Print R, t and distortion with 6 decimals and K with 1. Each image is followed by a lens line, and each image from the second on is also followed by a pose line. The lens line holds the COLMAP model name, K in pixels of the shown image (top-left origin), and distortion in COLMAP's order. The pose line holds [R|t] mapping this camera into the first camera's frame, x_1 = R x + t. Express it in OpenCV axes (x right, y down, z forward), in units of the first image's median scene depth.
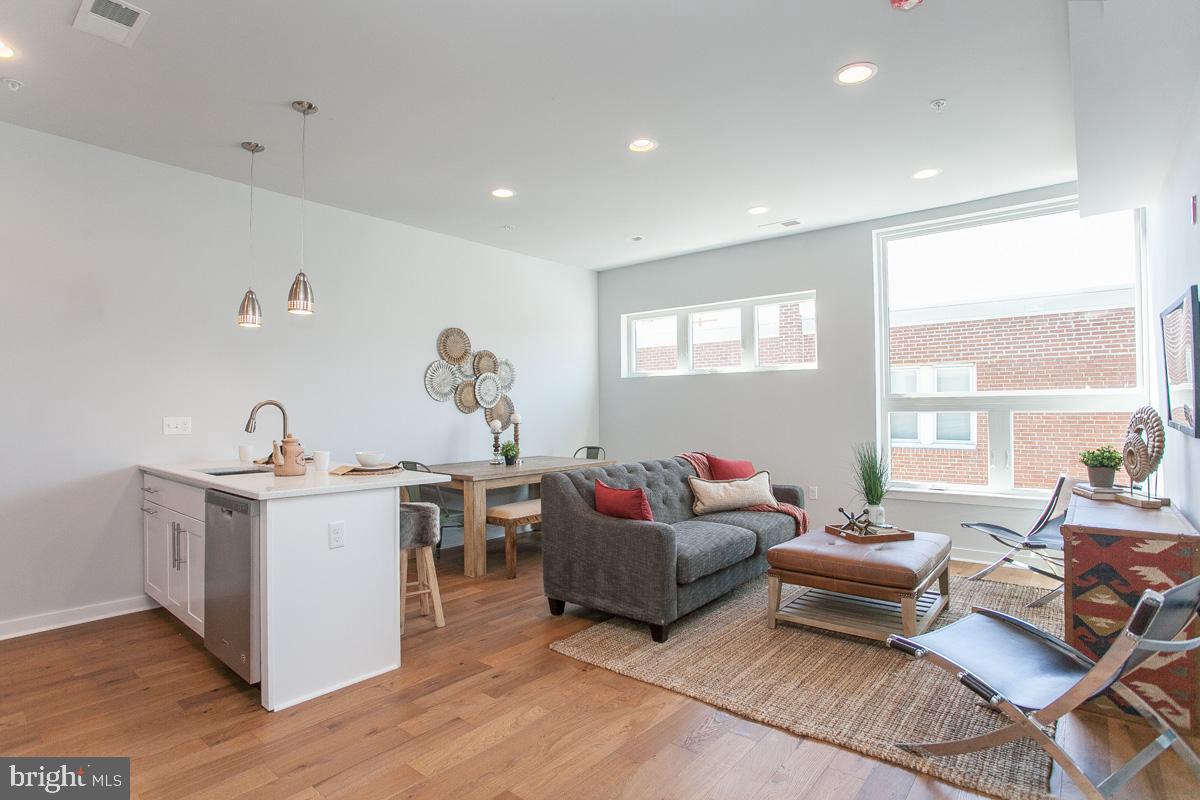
lens RADIAL K [[606.6, 0, 585.0], [0, 606.6, 401.3], [0, 0, 1]] dist [-0.081329, 0.047483]
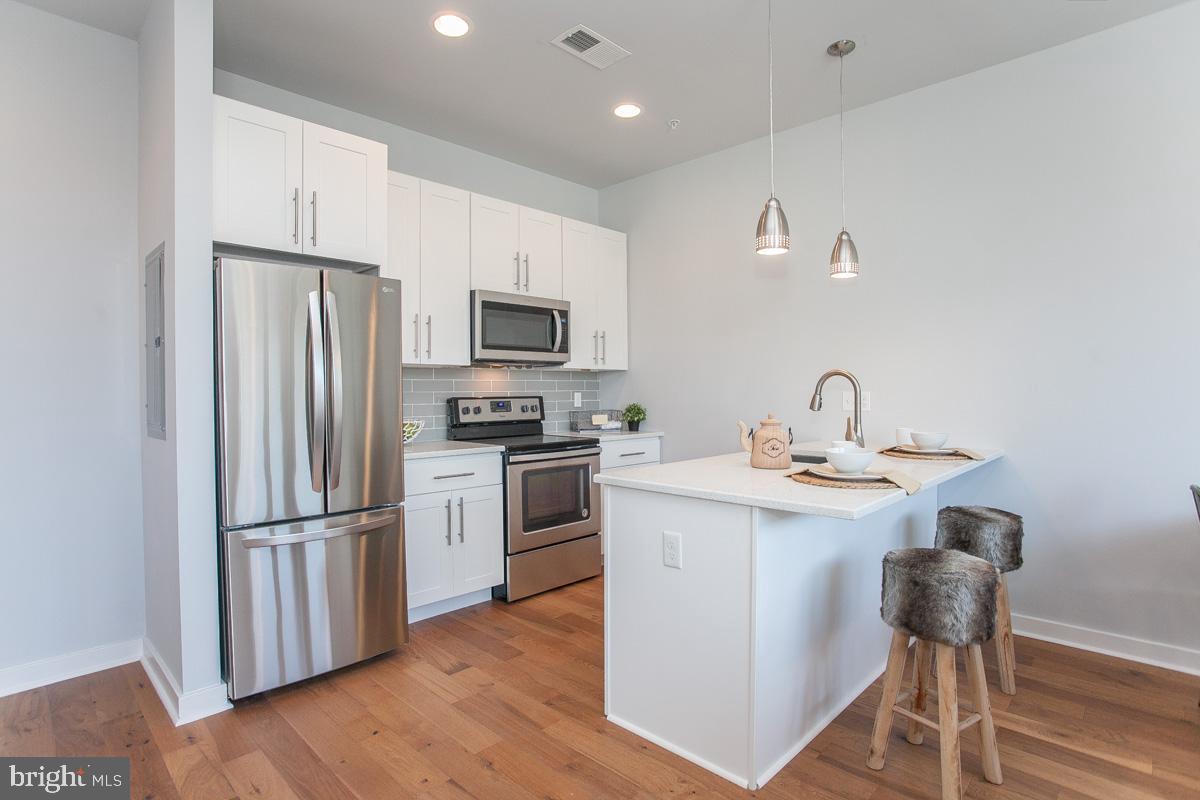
lens RADIAL K [[606.6, 0, 585.0], [0, 606.6, 401.3], [0, 0, 1]] dist [-0.081329, 0.047483]
pose [[-0.073203, 0.019459, -0.997127, 0.248772], [0.019429, 0.999648, 0.018082, 0.019049], [0.997128, -0.018050, -0.073556, 0.710186]]
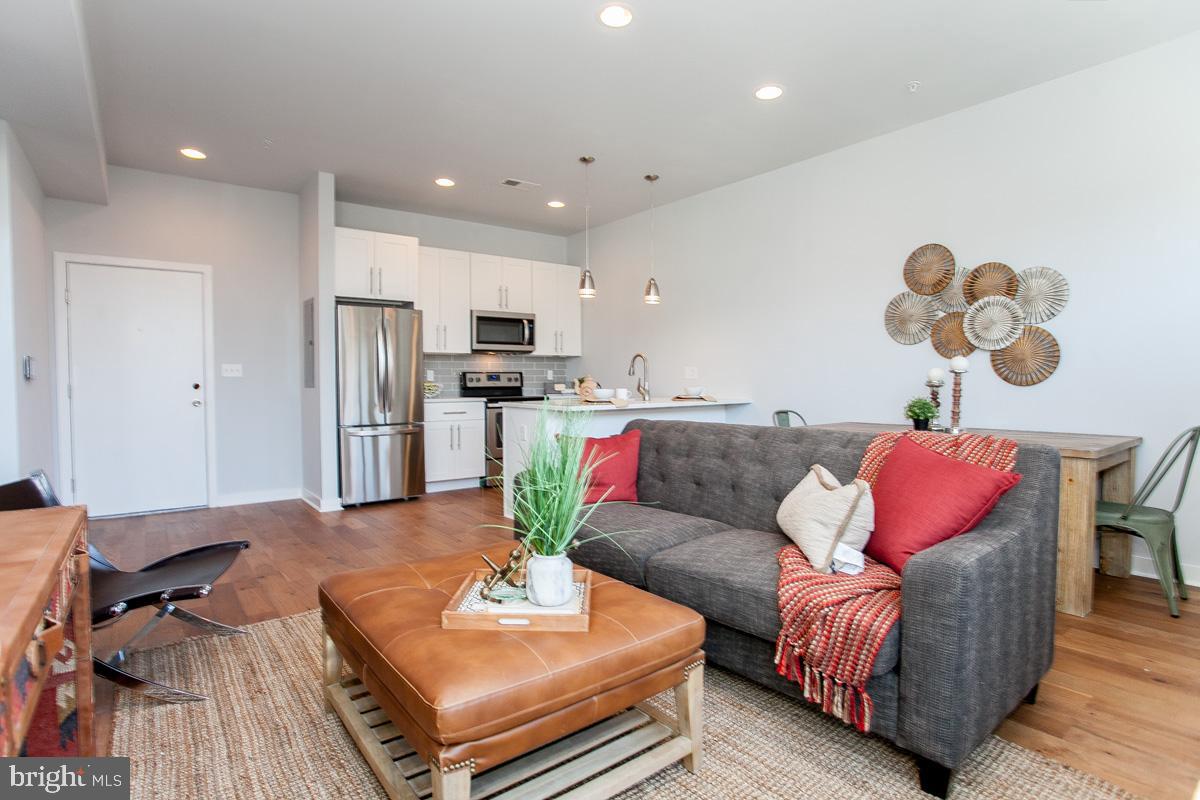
lens RADIAL K [[606.6, 0, 585.0], [0, 606.6, 401.3], [0, 0, 1]] dist [-0.081329, 0.047483]
pose [[-0.214043, 0.036901, -0.976127, 0.908745], [0.017825, 0.999267, 0.033867, 0.060069], [0.976662, -0.010151, -0.214544, 1.149371]]
